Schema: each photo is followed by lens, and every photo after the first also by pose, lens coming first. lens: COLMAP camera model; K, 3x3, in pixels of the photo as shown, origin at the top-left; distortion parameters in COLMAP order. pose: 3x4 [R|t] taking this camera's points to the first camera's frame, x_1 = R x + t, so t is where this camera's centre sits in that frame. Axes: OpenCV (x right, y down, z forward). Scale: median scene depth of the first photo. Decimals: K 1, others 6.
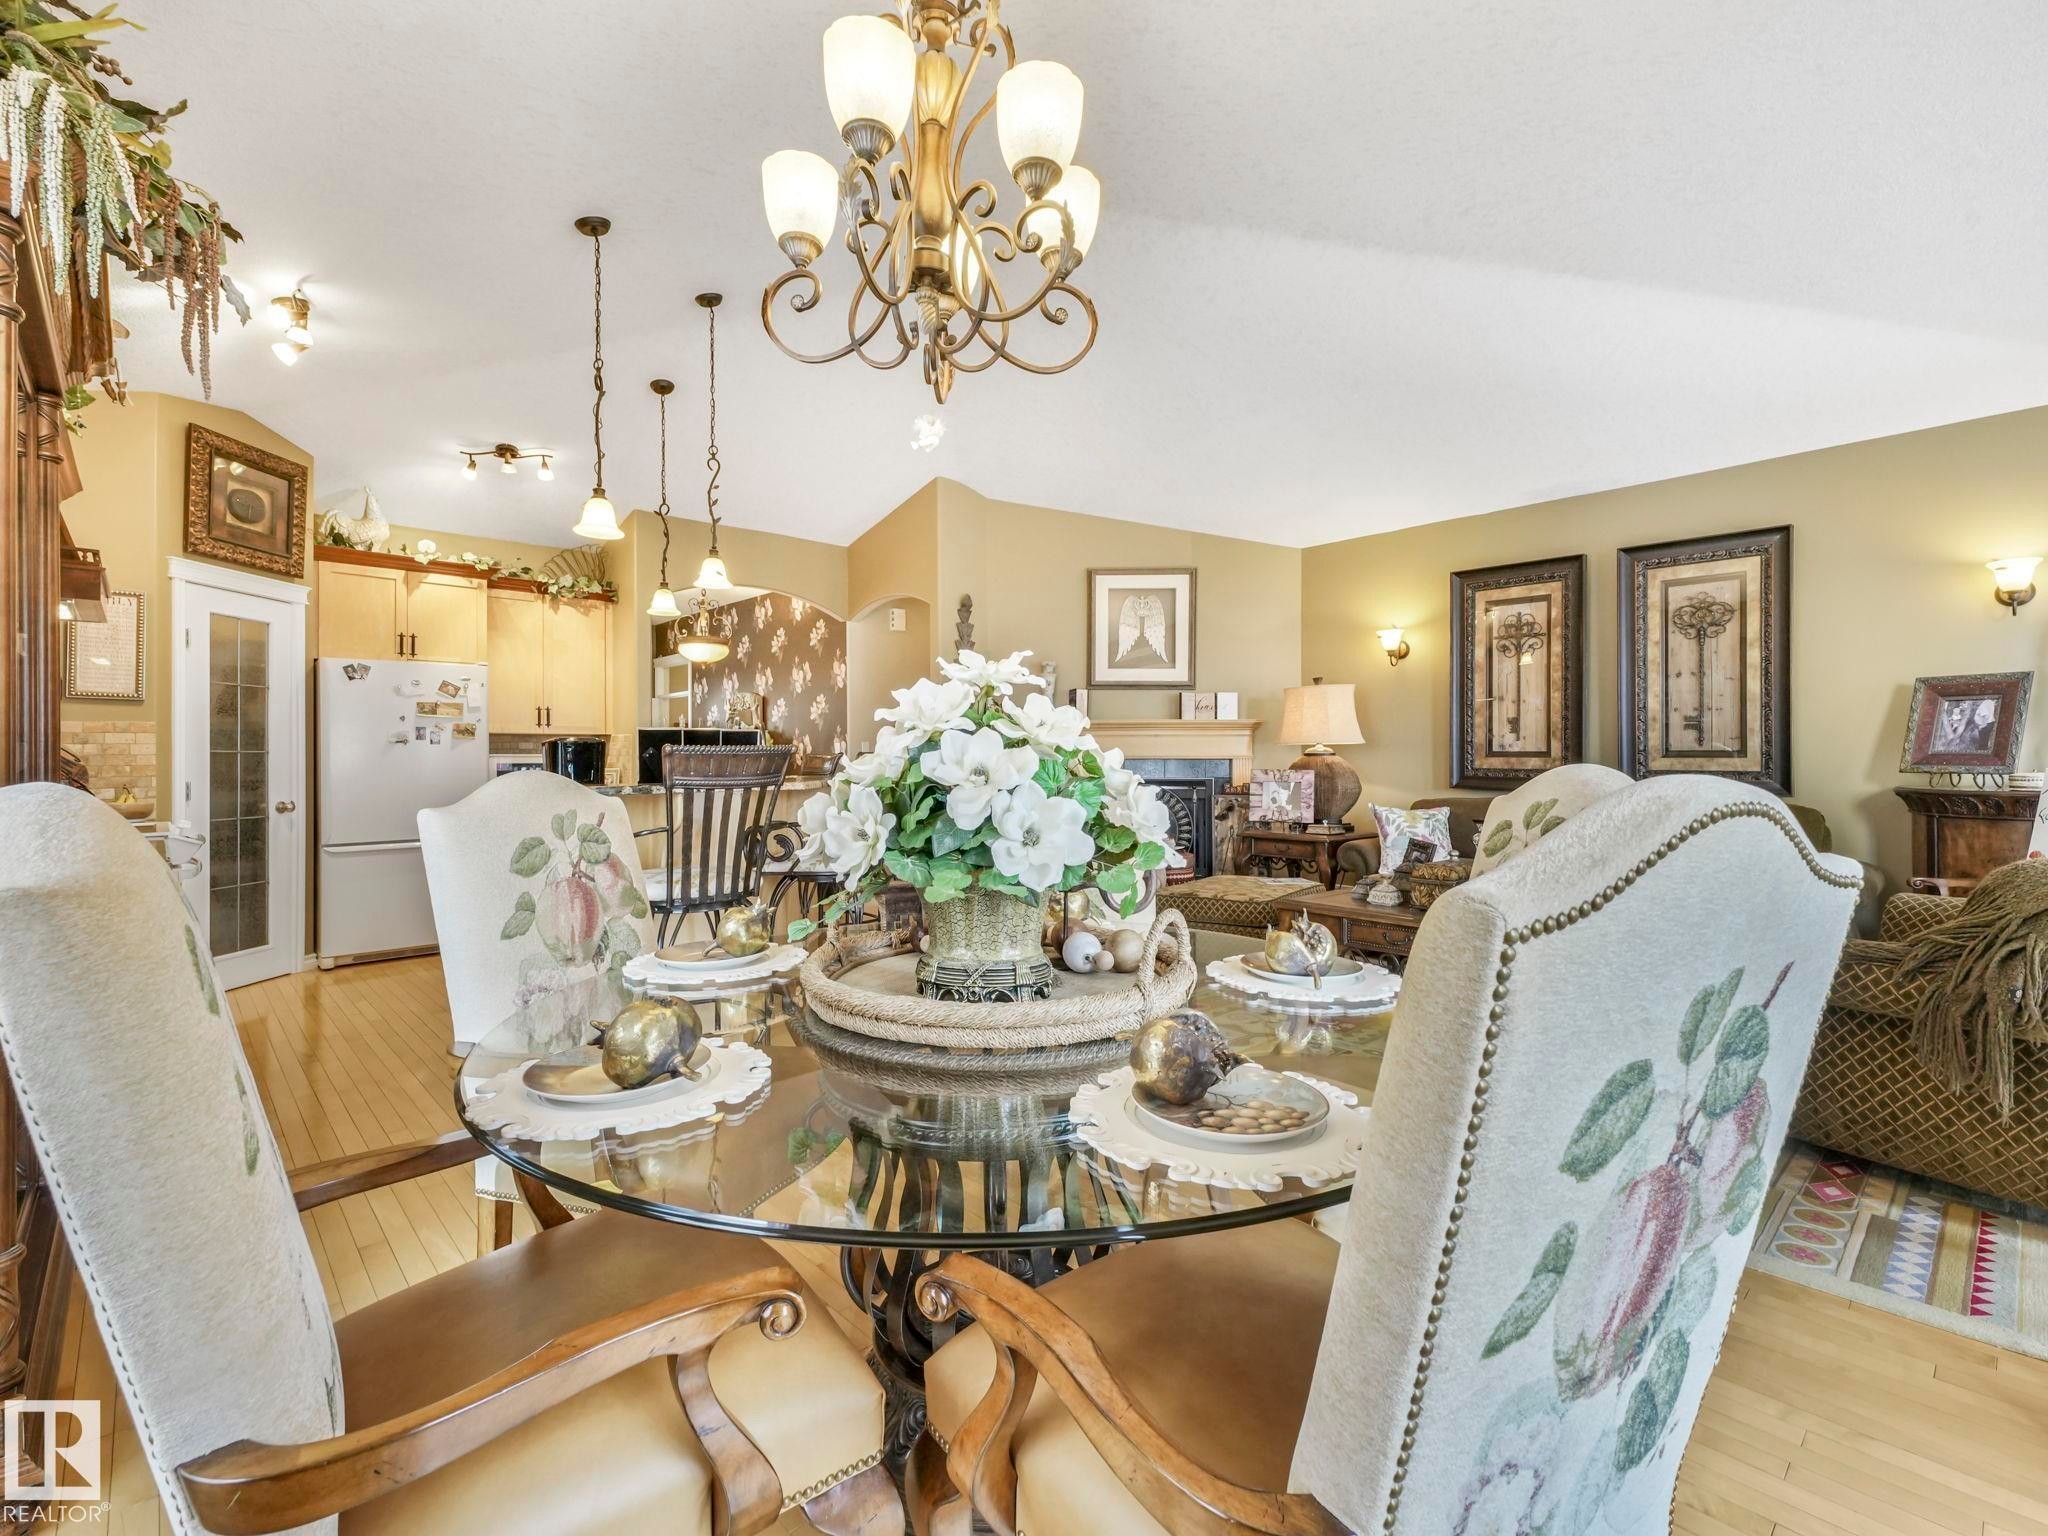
lens RADIAL K [[928.3, 0, 1028.1], [0, 928.3, 757.5], [0, 0, 1]] dist [0.040182, -0.015182]
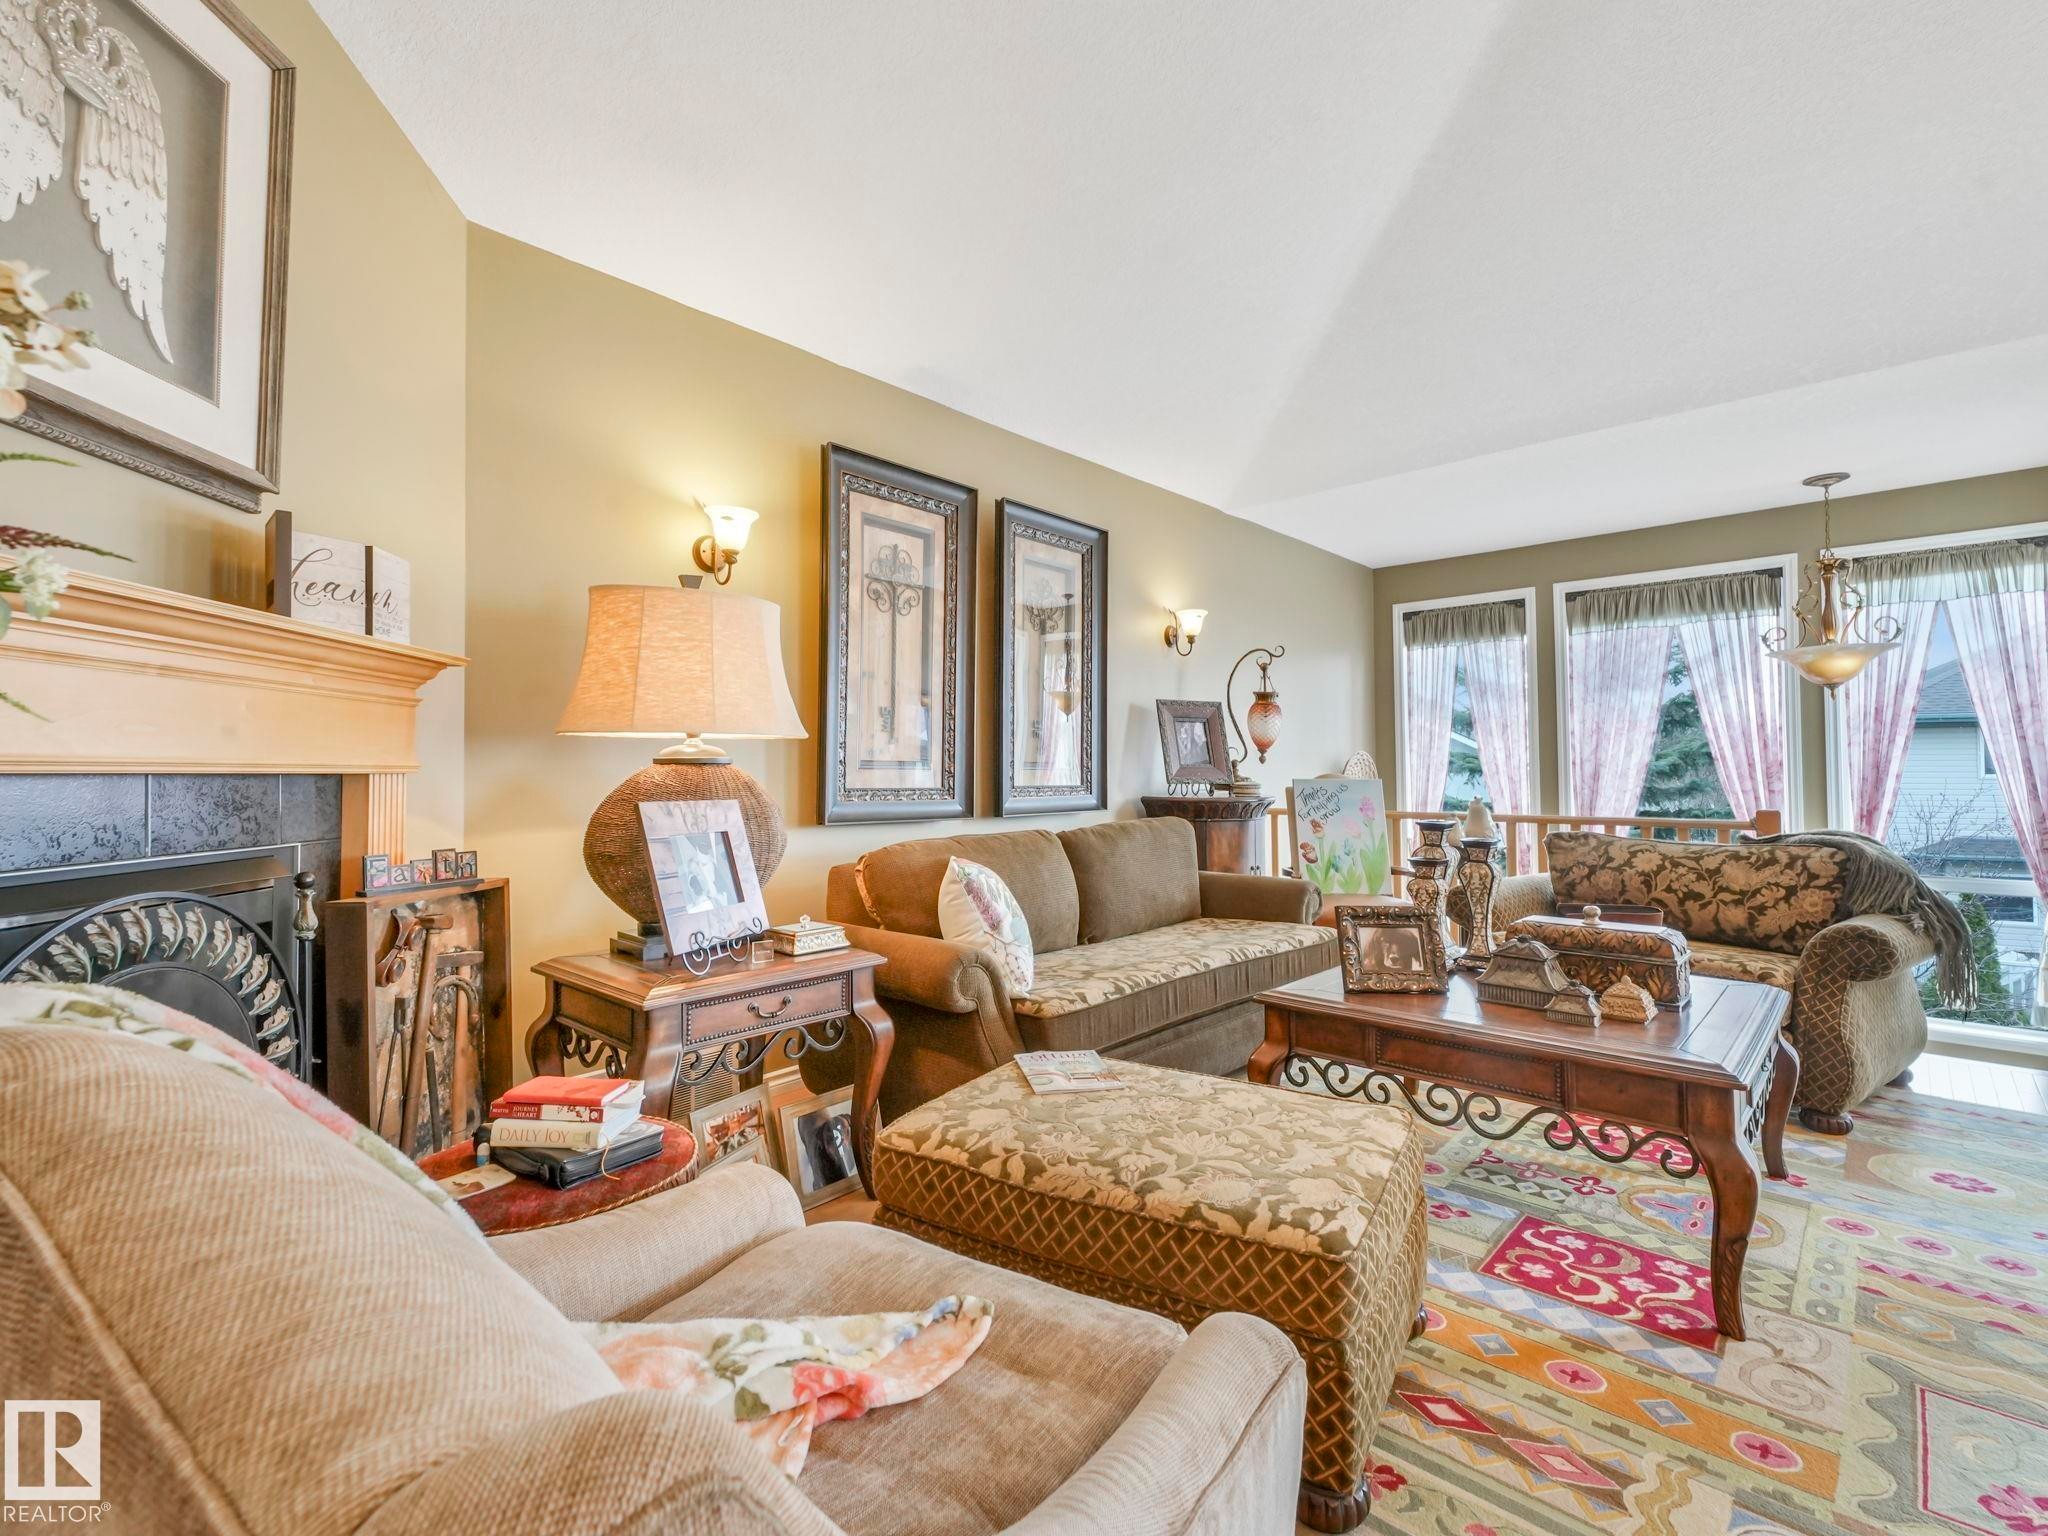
lens RADIAL K [[946.5, 0, 1018.2], [0, 946.5, 760.1], [0, 0, 1]] dist [0.026945, -0.013620]
pose [[-0.068641, 0.013670, 0.997548, -0.135293], [0.001929, 0.999906, -0.013569, 0.002366], [-0.997640, 0.000993, -0.068661, 1.018543]]
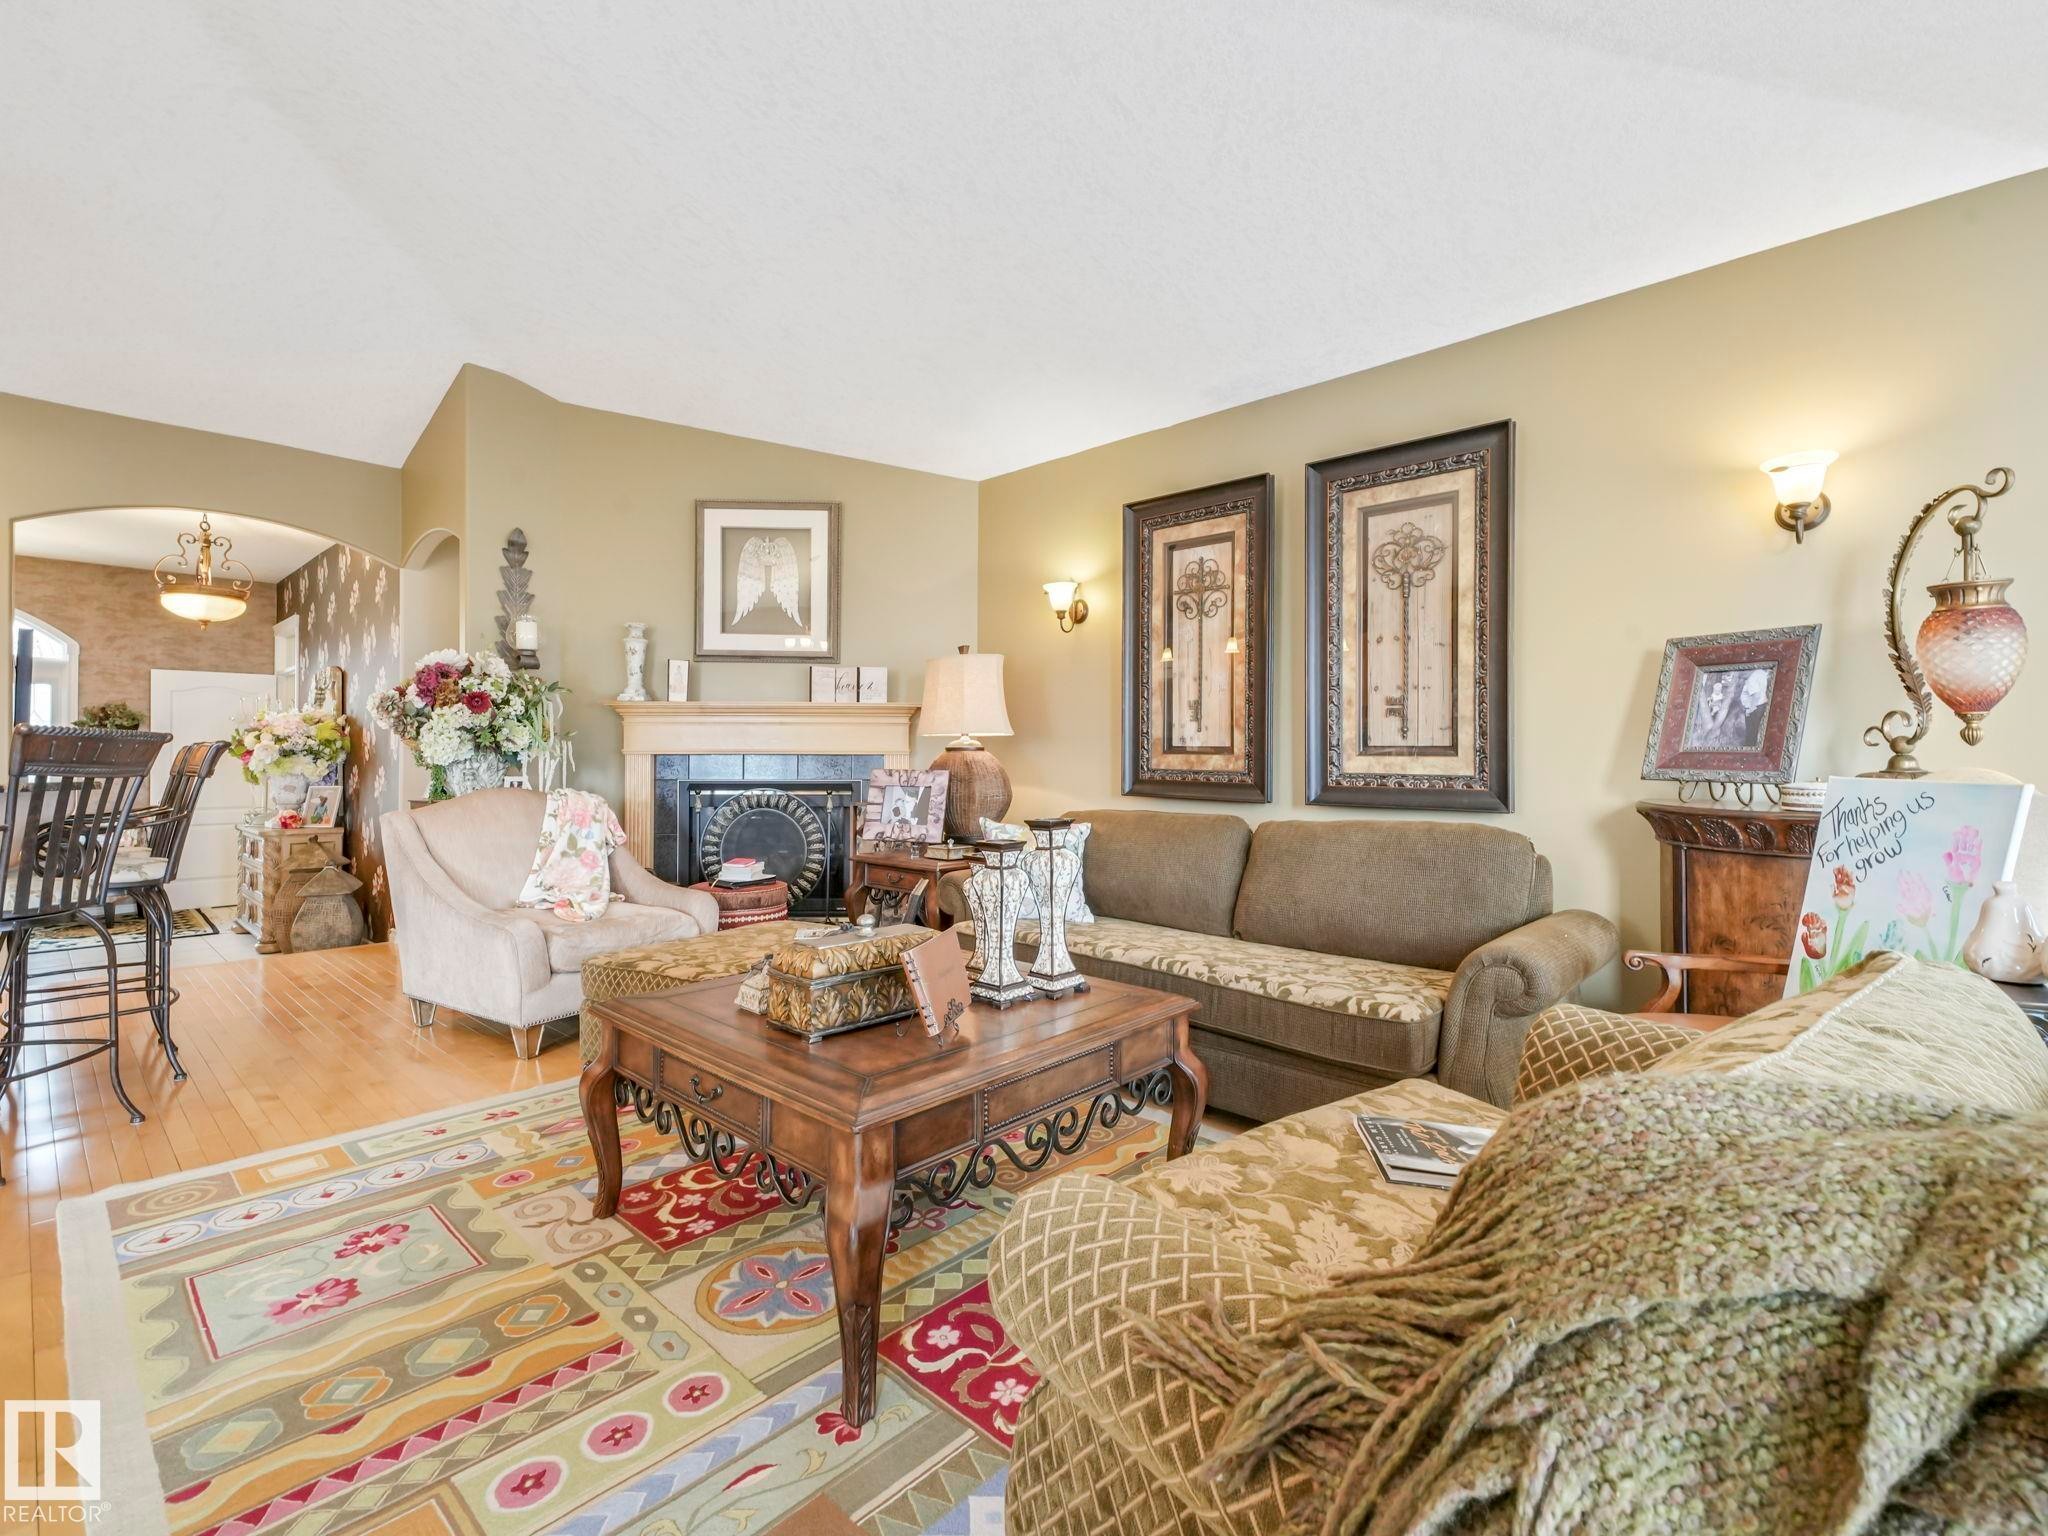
lens RADIAL K [[921.8, 0, 1023.0], [0, 921.8, 751.8], [0, 0, 1]] dist [0.030341, -0.013312]
pose [[0.998026, 0.005673, 0.062549, 0.360037], [-0.005550, 0.999982, -0.002145, 0.000023], [-0.062560, 0.001793, 0.998040, 0.303125]]
